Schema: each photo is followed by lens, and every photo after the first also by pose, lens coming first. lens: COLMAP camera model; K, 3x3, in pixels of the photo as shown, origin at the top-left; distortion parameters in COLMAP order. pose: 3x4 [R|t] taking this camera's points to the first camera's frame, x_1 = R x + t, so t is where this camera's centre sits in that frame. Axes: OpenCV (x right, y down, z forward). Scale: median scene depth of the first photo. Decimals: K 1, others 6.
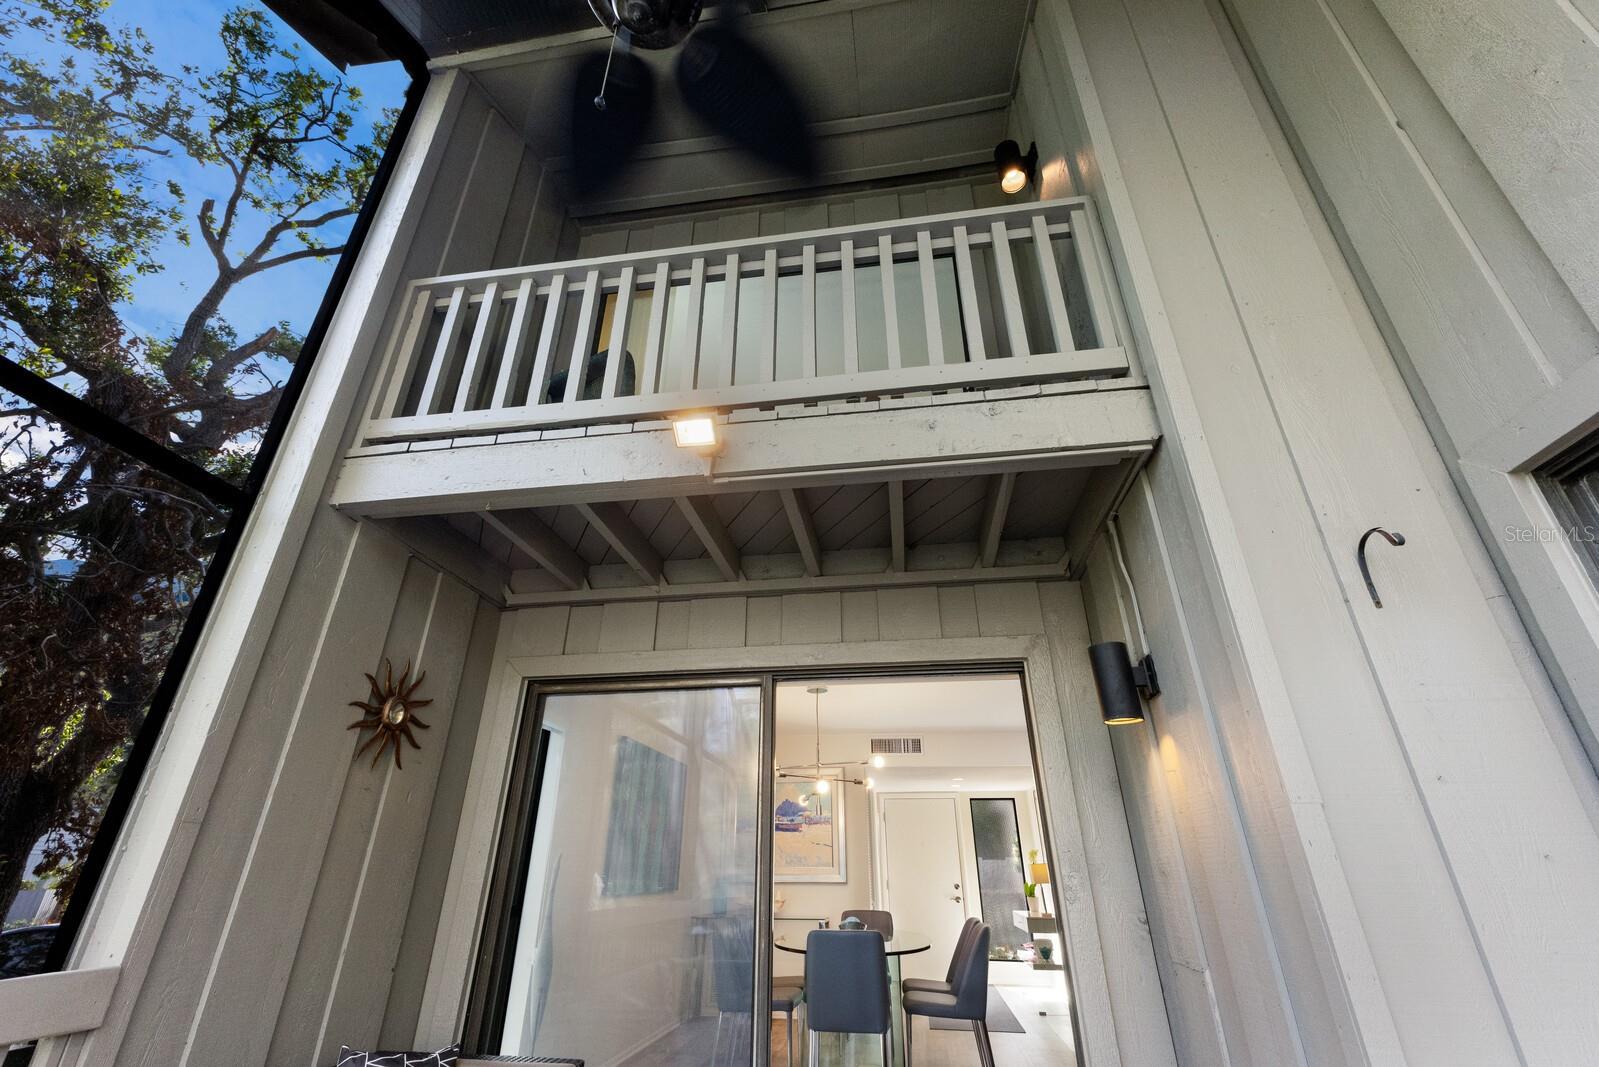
lens RADIAL K [[677.1, 0, 798.1], [0, 677.1, 541.8], [0, 0, 1]] dist [0.014388, -0.000235]
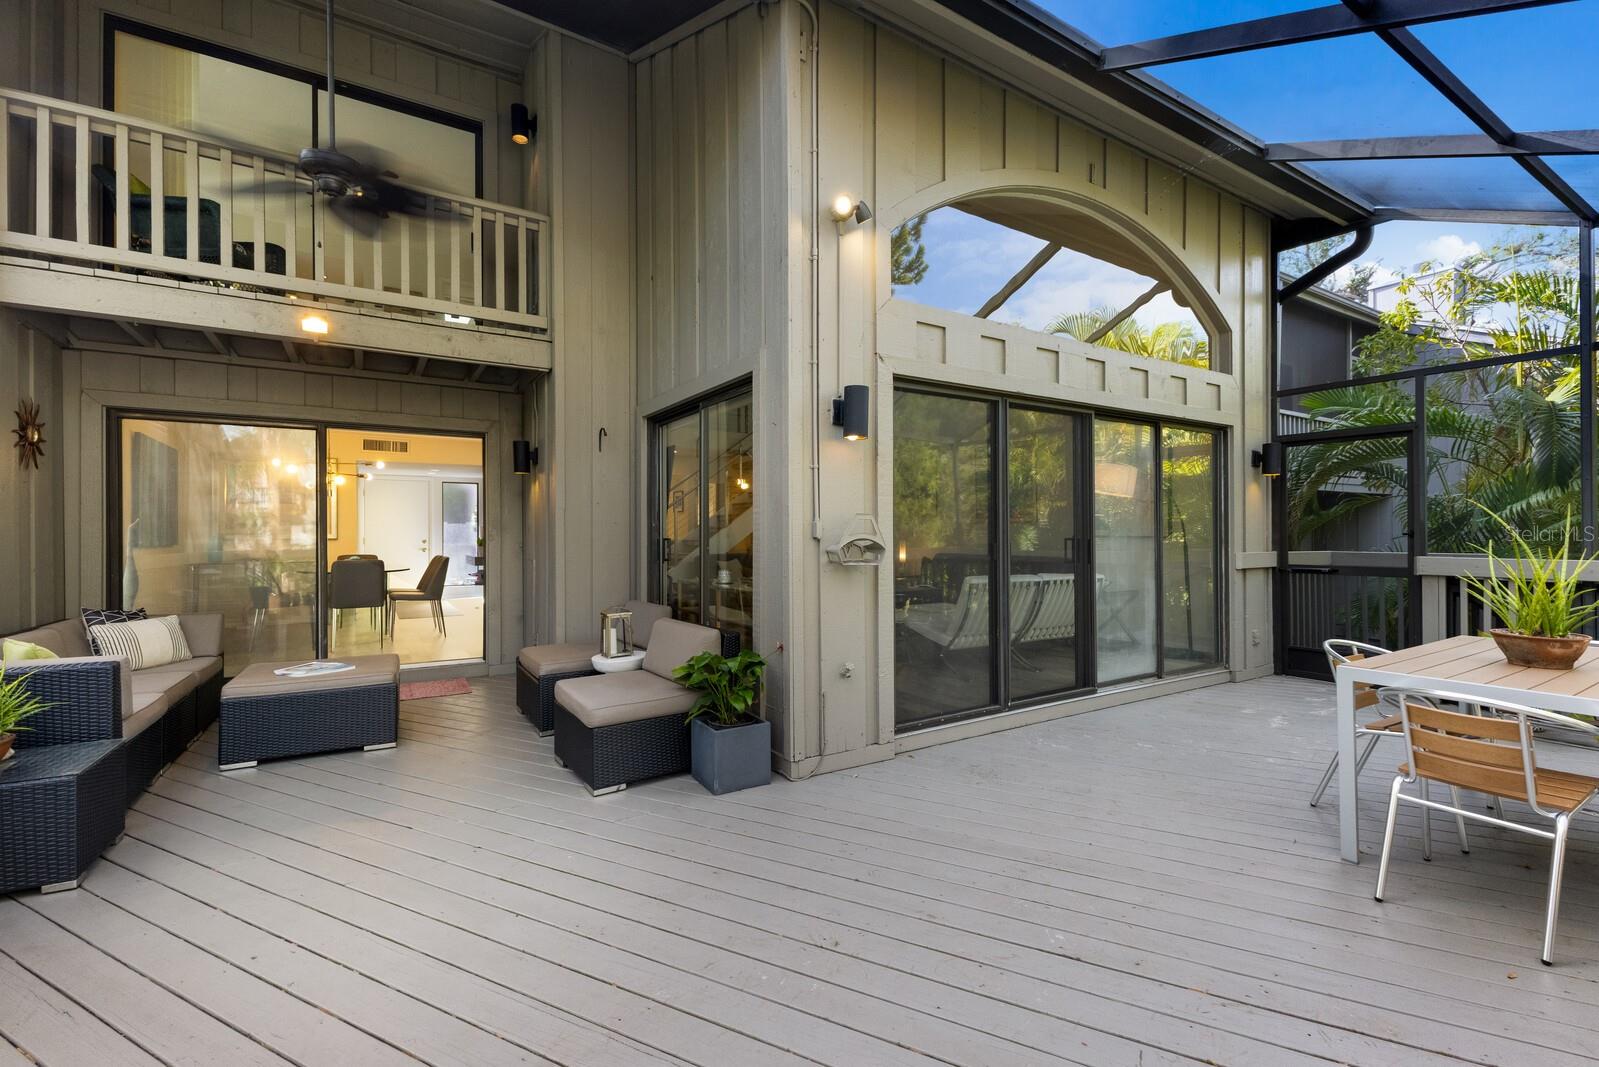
lens RADIAL K [[674.3, 0, 800.8], [0, 674.3, 531.5], [0, 0, 1]] dist [0.013140, -0.000419]
pose [[0.747681, -0.004188, 0.664044, -0.309979], [-0.284626, 0.901448, 0.326160, -0.503249], [-0.599967, -0.432868, 0.672804, -1.066879]]
